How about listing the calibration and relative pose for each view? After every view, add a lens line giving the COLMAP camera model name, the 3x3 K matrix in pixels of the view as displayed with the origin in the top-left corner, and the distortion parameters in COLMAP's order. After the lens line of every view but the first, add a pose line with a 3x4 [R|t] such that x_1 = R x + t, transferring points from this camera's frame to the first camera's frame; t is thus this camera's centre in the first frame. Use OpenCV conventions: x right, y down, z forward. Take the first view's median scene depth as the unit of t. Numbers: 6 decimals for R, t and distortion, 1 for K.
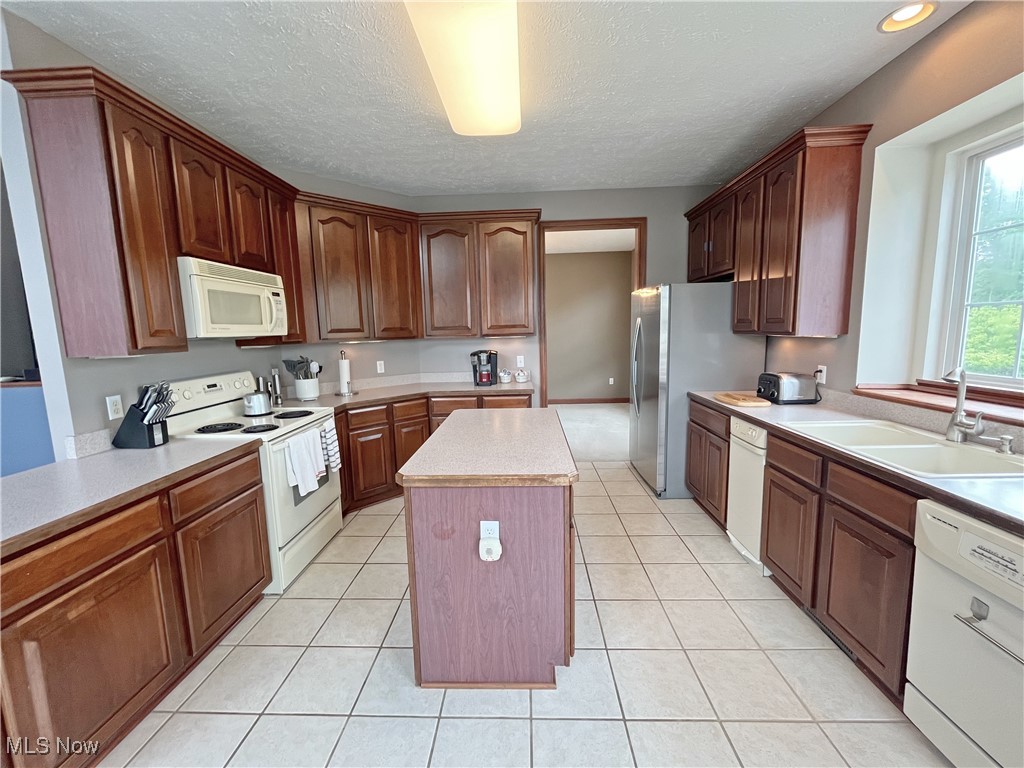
lens RADIAL K [[410.4, 0, 514.3], [0, 410.4, 383.8], [0, 0, 1]] dist [-0.004207, 0.000170]
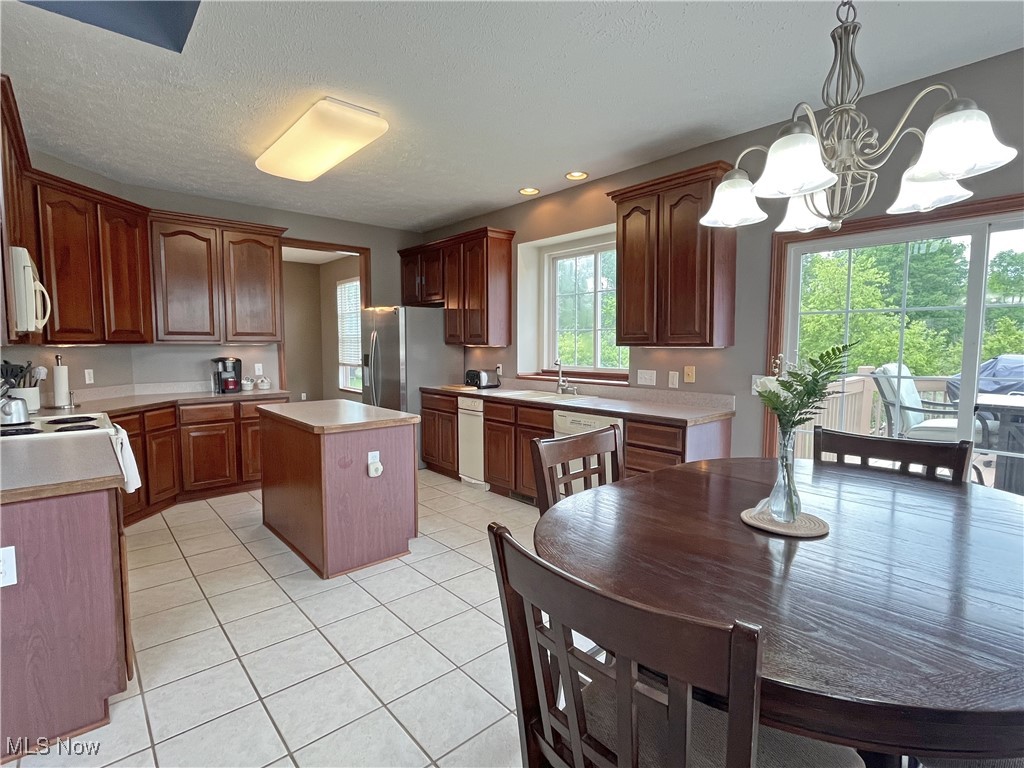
lens RADIAL K [[490.6, 0, 510.3], [0, 490.6, 381.0], [0, 0, 1]] dist [0.001901, 0.000579]
pose [[0.726017, -0.028931, 0.687068, -0.570451], [0.073079, 0.996703, -0.035253, 0.096302], [-0.683782, 0.075805, 0.725738, -0.452539]]
